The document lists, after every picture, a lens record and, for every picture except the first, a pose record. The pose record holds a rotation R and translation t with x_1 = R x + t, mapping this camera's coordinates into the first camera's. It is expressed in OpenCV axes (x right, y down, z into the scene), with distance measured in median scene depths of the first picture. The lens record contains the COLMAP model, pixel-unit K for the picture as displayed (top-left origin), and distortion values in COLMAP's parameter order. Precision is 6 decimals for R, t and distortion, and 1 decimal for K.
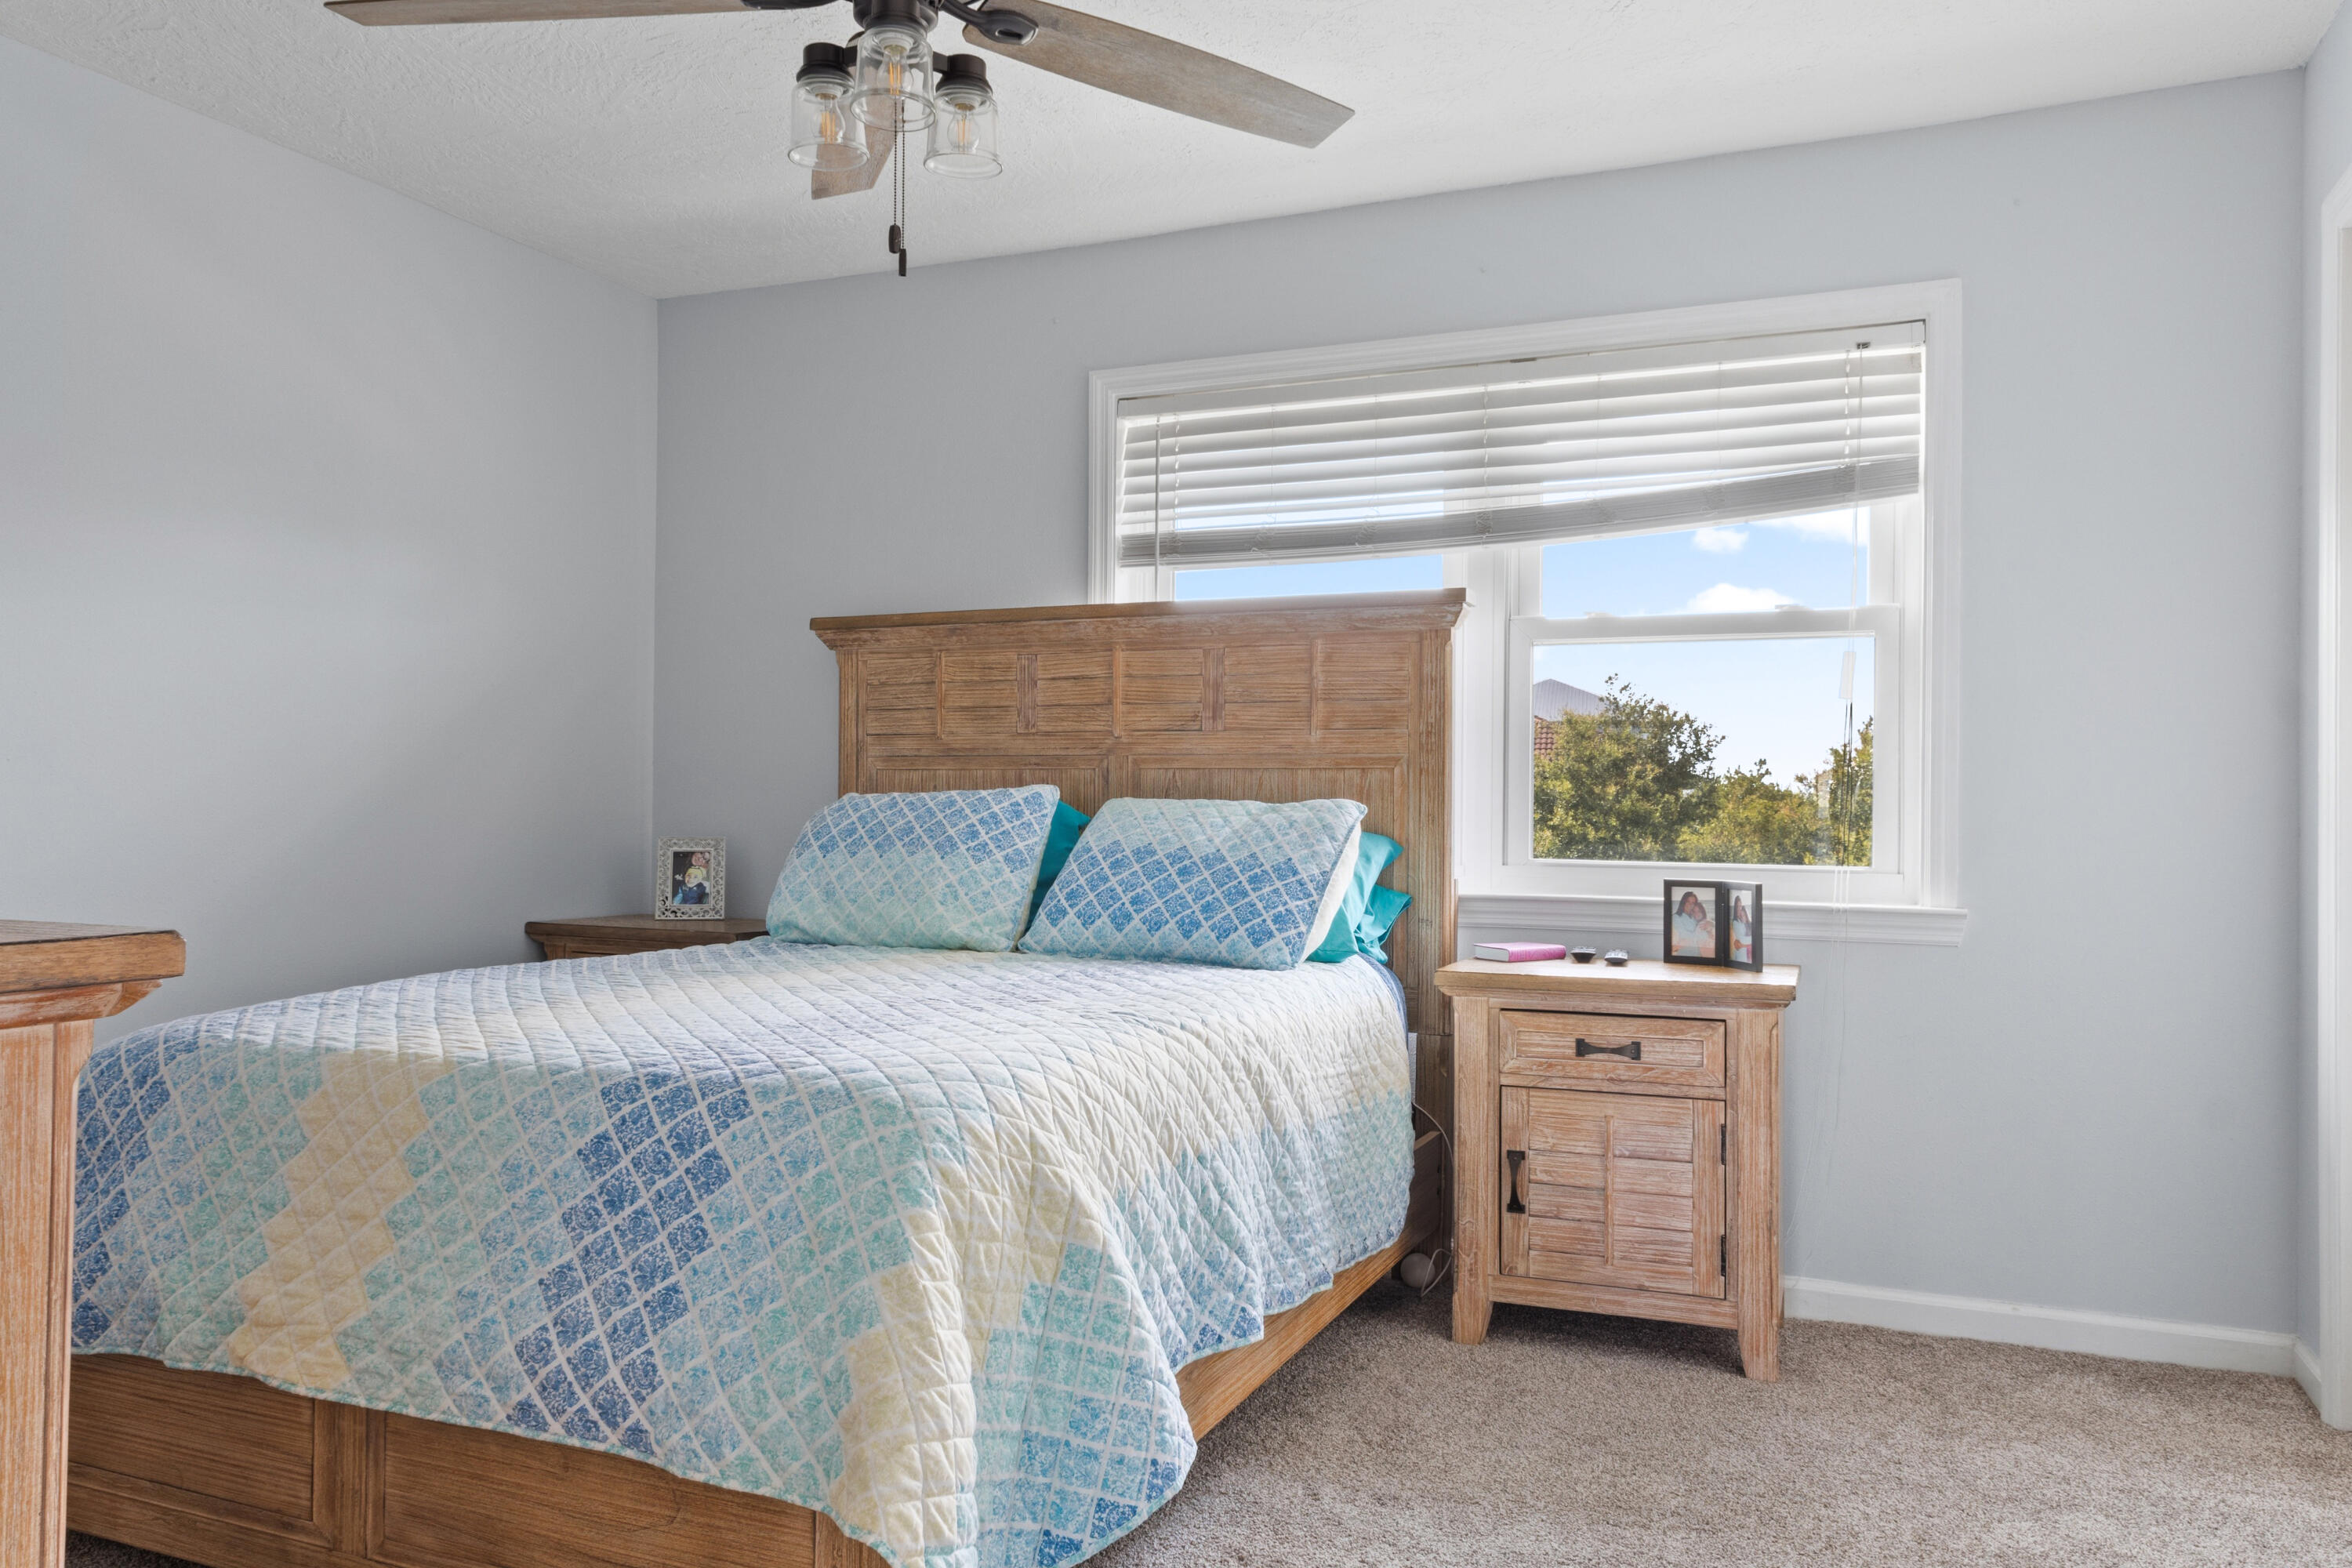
lens RADIAL K [[1670.8, 0, 1179.1], [0, 1670.8, 780.1], [0, 0, 1]] dist [0.008114, 0.005209]
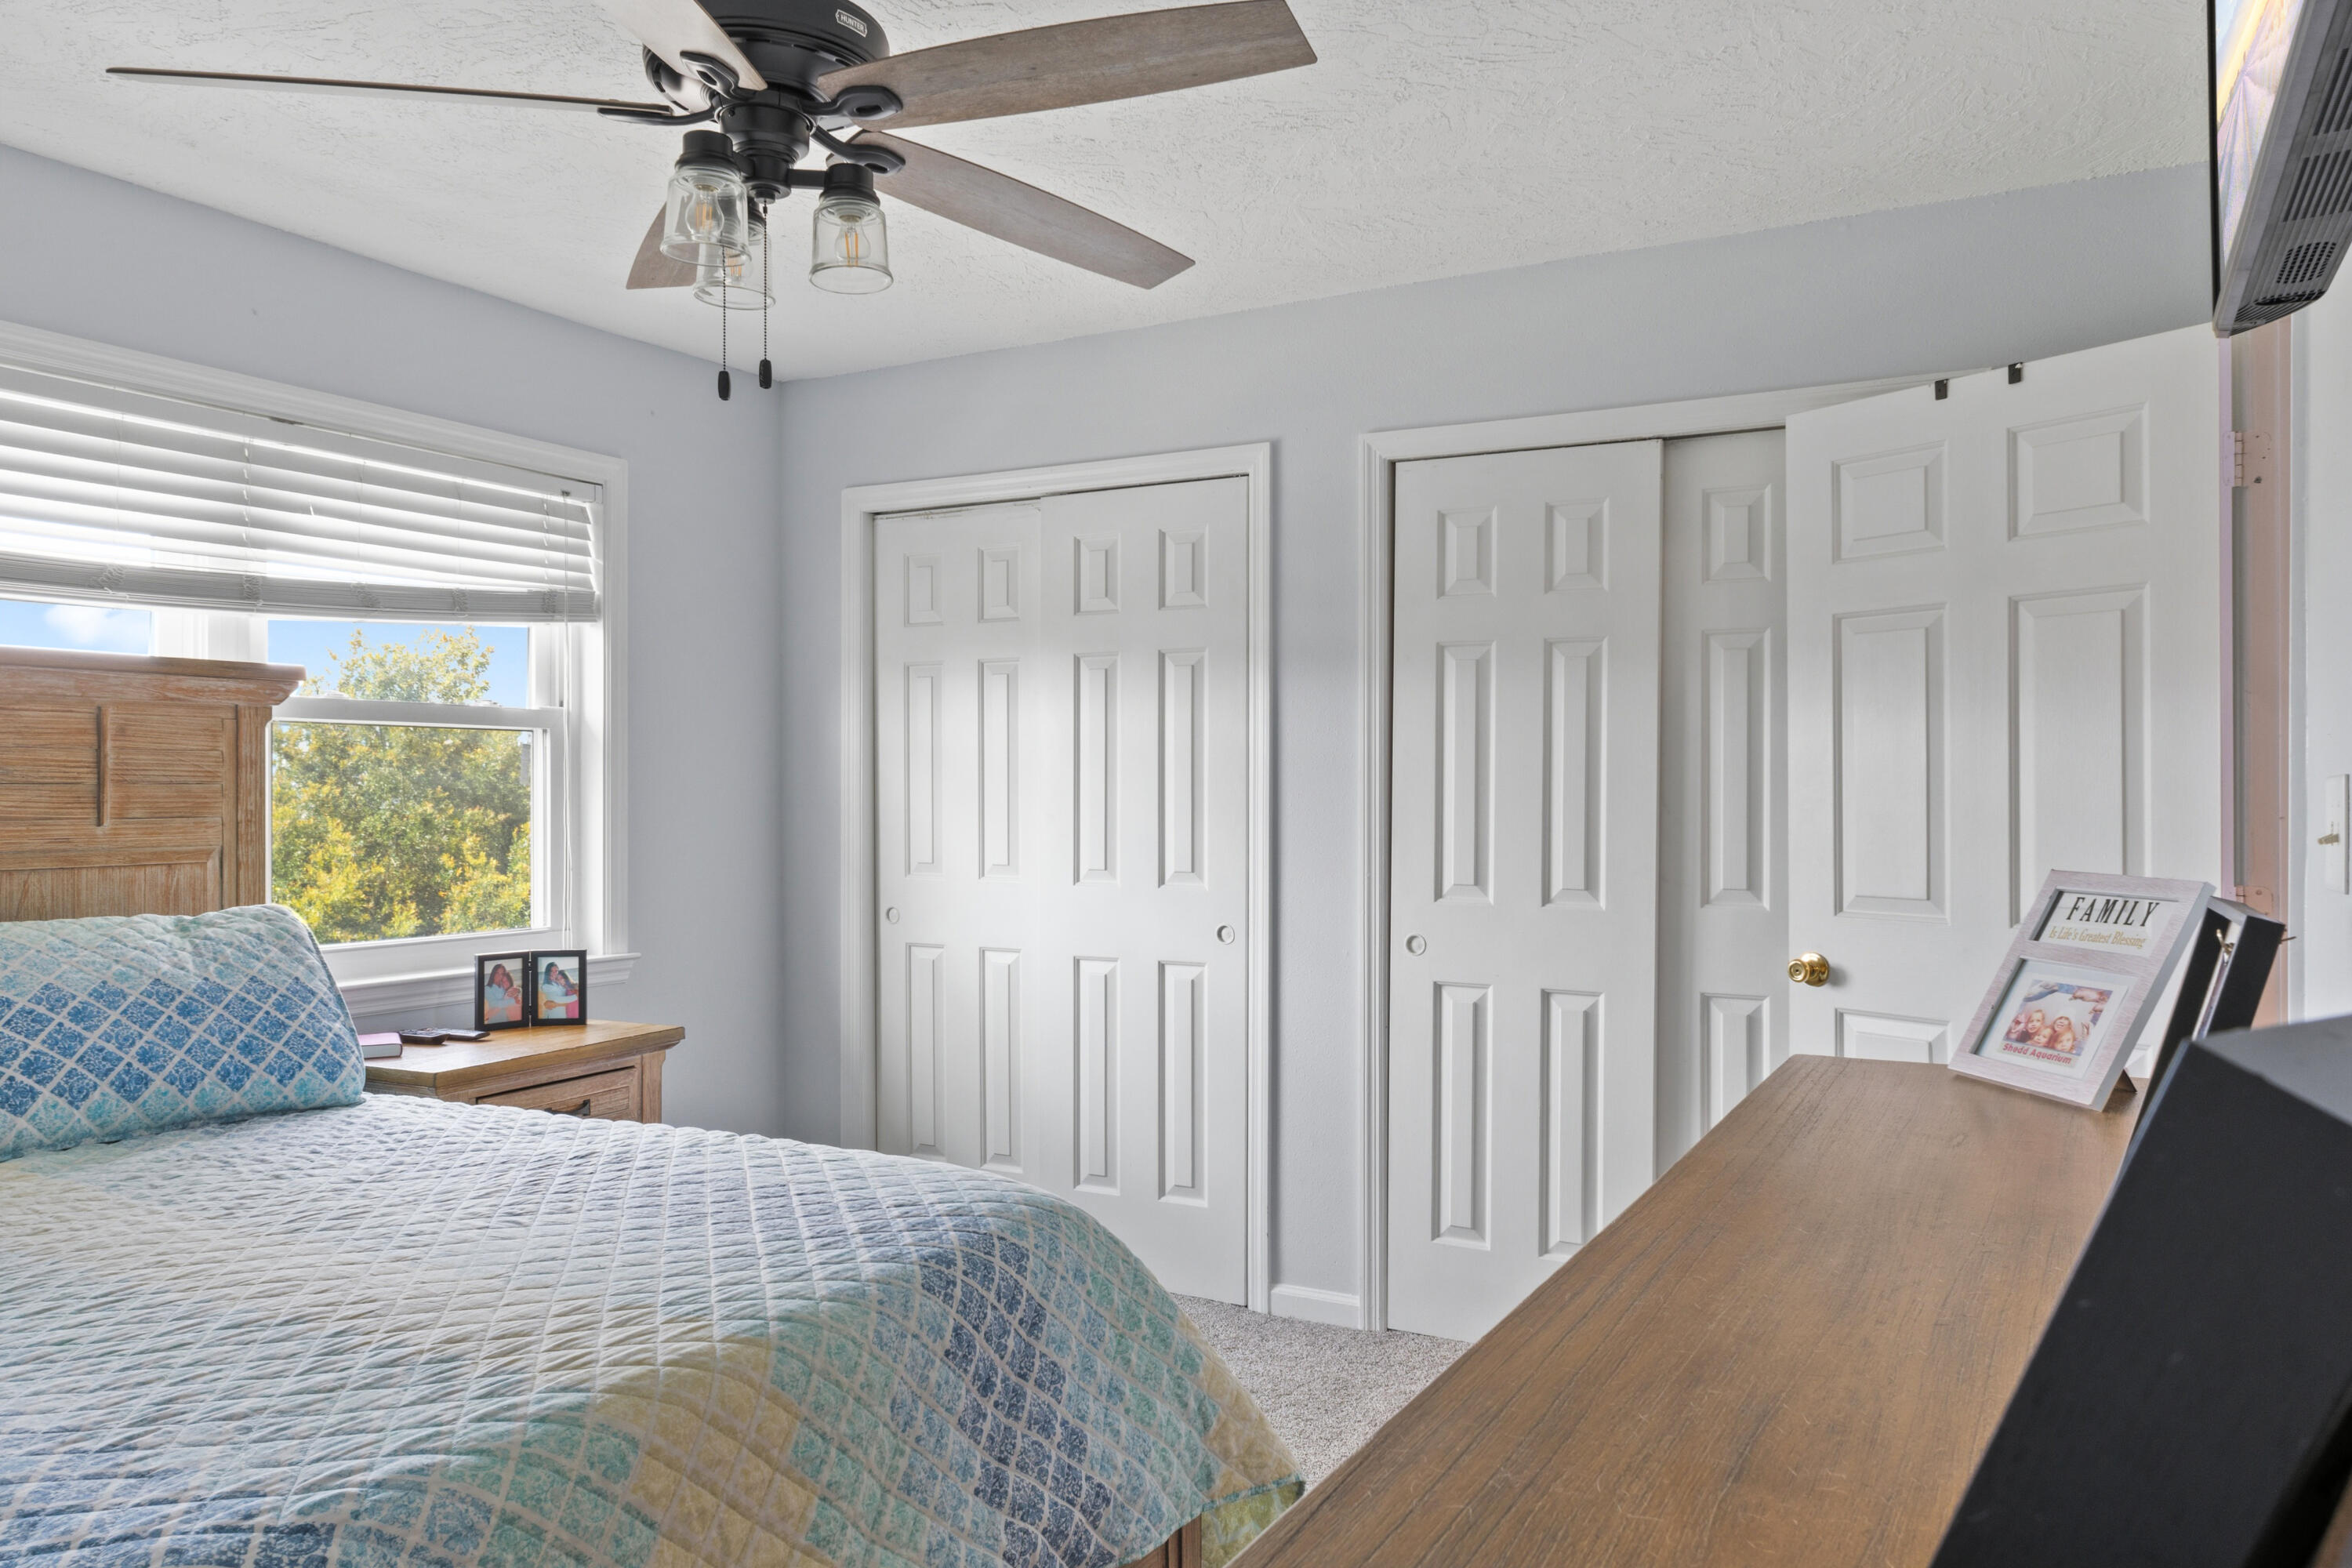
lens RADIAL K [[1644.0, 0, 1180.4], [0, 1644.0, 777.9], [0, 0, 1]] dist [0.006597, 0.007661]
pose [[0.096145, -0.000811, 0.995367, -0.665726], [-0.008088, 0.999966, 0.001596, -0.055764], [-0.995334, -0.008204, 0.096135, 0.408367]]
